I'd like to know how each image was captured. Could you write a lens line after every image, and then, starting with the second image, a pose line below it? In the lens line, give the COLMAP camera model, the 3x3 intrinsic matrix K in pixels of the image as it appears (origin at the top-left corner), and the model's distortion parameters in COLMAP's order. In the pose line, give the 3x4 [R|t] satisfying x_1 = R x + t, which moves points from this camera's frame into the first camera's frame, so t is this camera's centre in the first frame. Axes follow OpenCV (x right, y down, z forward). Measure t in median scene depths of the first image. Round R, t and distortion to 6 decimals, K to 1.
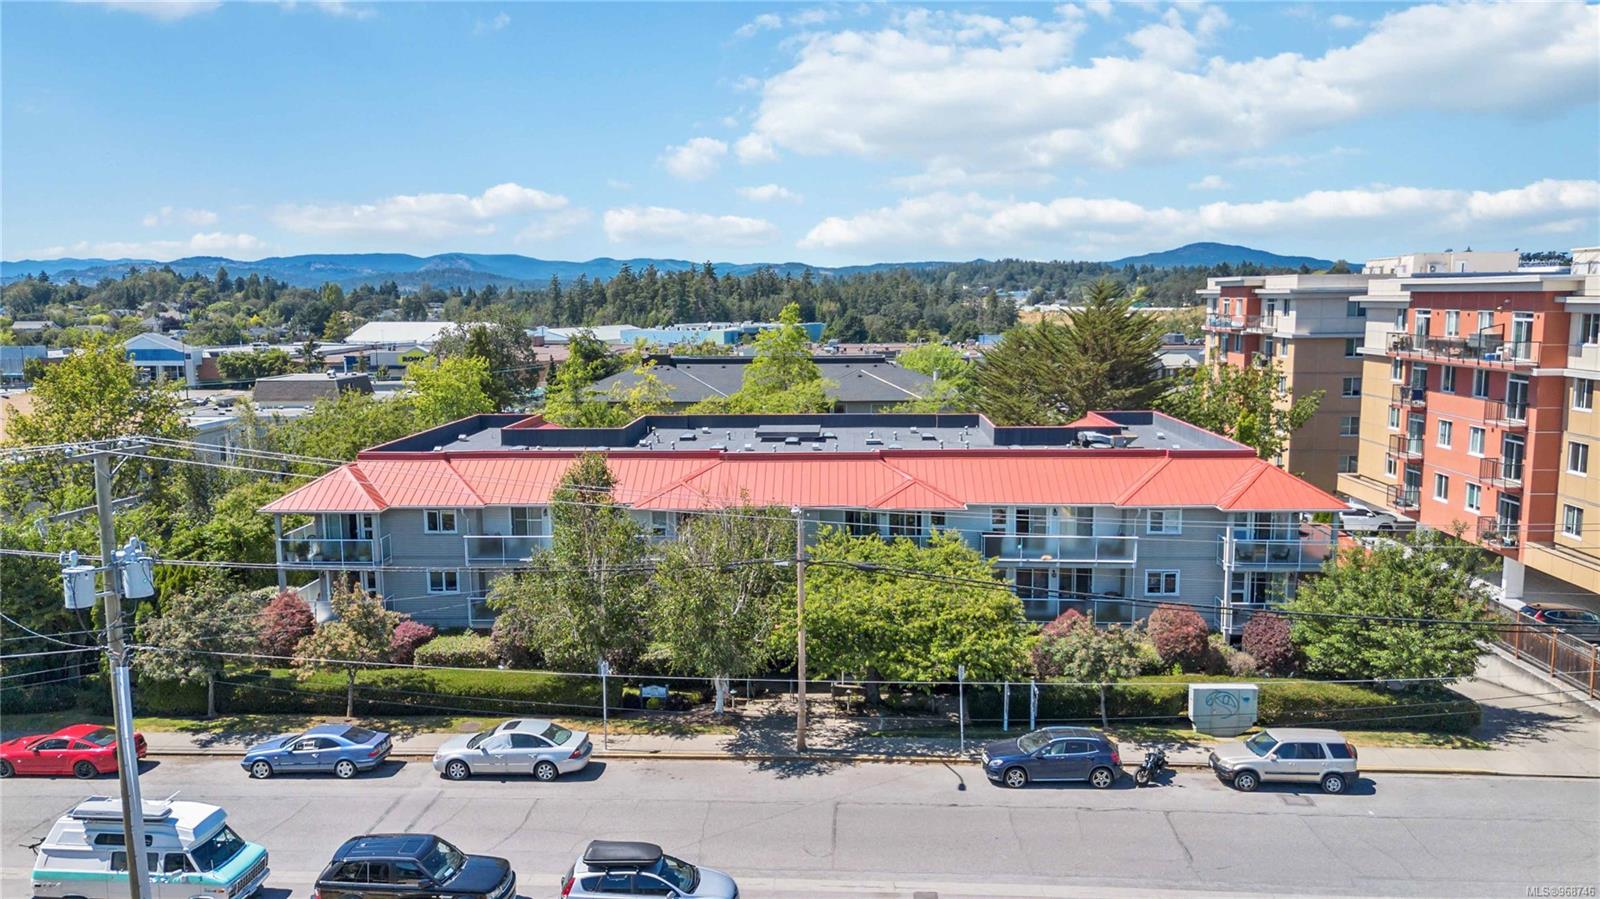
lens RADIAL K [[1116.2, 0, 800.0], [0, 1116.2, 449.5], [0, 0, 1]] dist [0.085775, -0.080092]
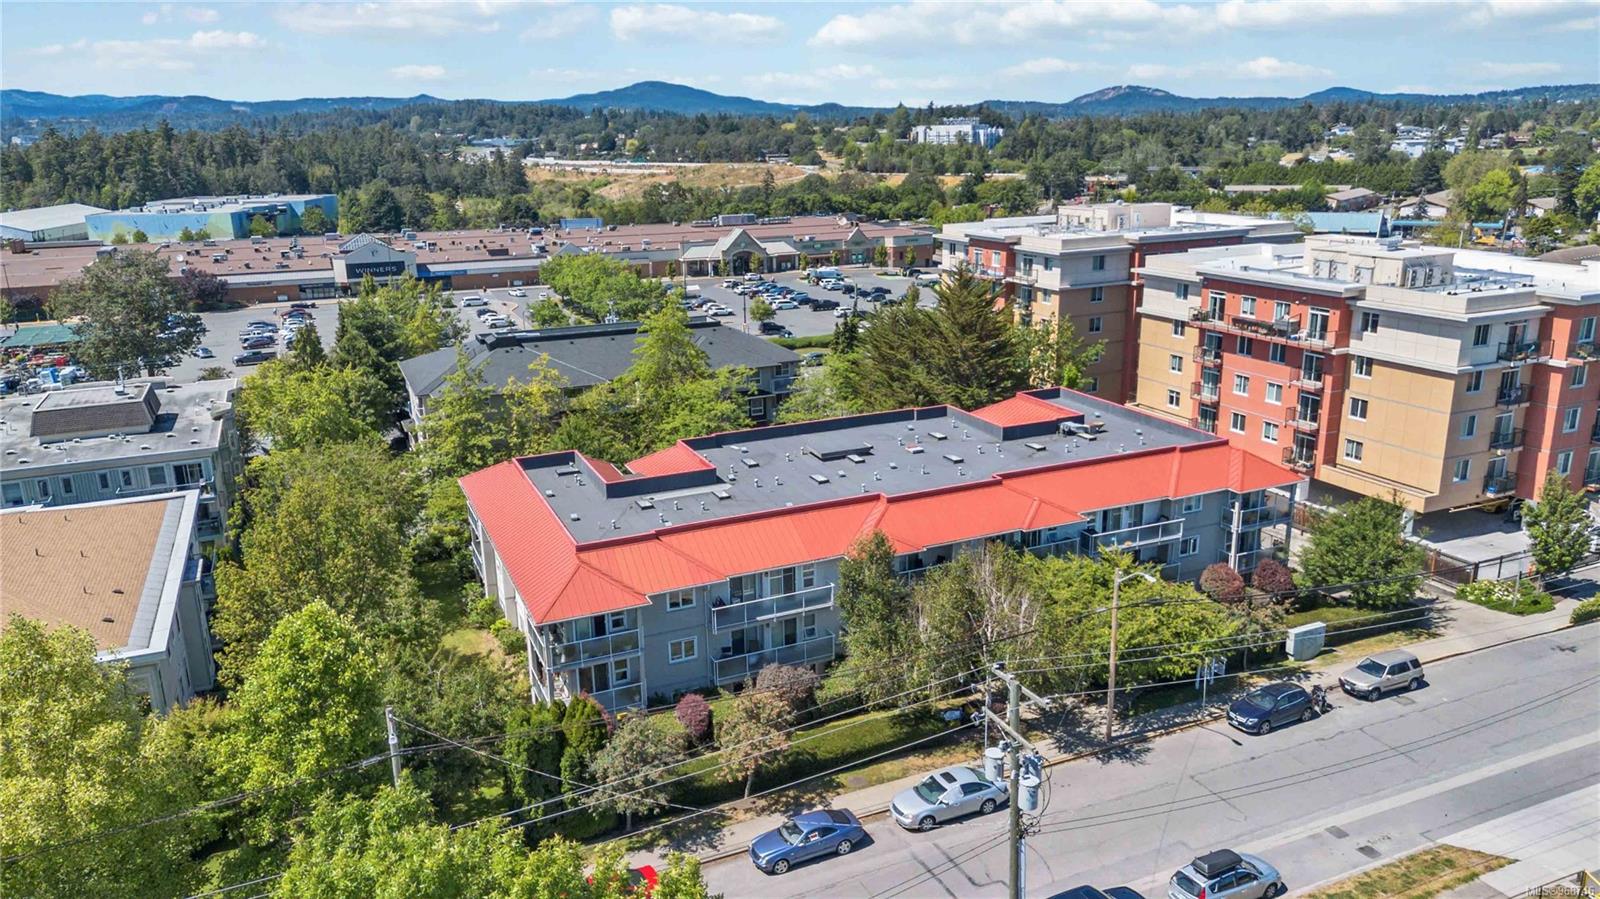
lens RADIAL K [[1116.2, 0, 800.0], [0, 1116.2, 449.5], [0, 0, 1]] dist [0.085775, -0.080092]
pose [[0.895122, -0.131337, 0.426037, -0.568010], [0.072939, 0.985889, 0.150677, -0.202091], [-0.439815, -0.103800, 0.892070, -0.004062]]
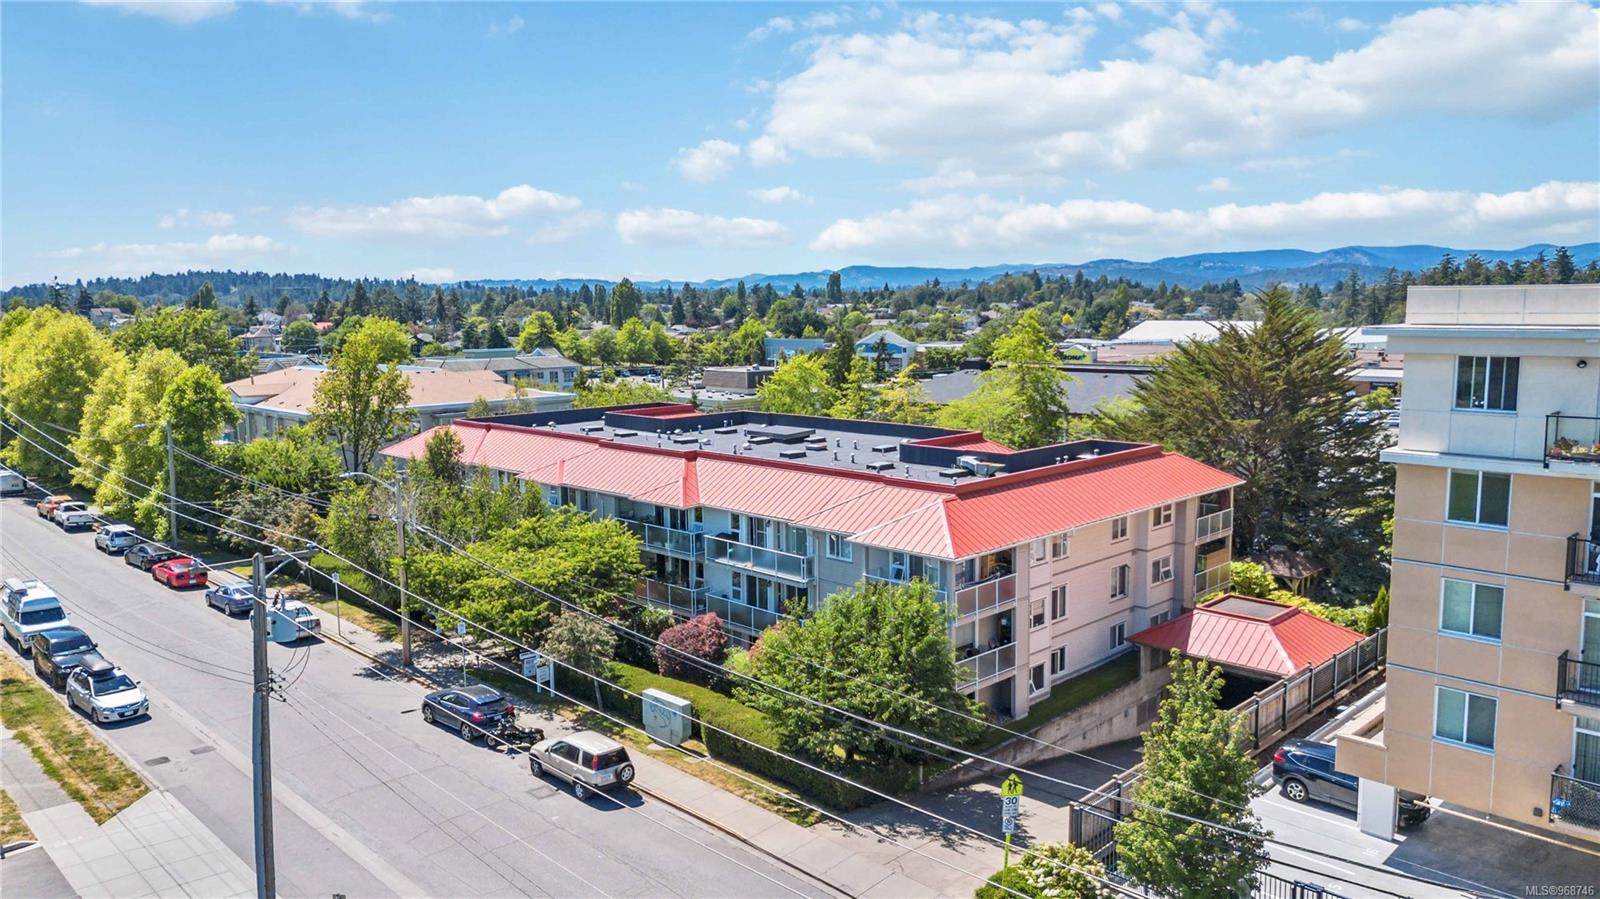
lens RADIAL K [[1116.2, 0, 800.0], [0, 1116.2, 449.5], [0, 0, 1]] dist [0.085775, -0.080092]
pose [[0.739181, 0.089127, -0.667583, 0.778933], [-0.087600, 0.995508, 0.035913, -0.042810], [0.667786, 0.031934, 0.743668, 0.218401]]
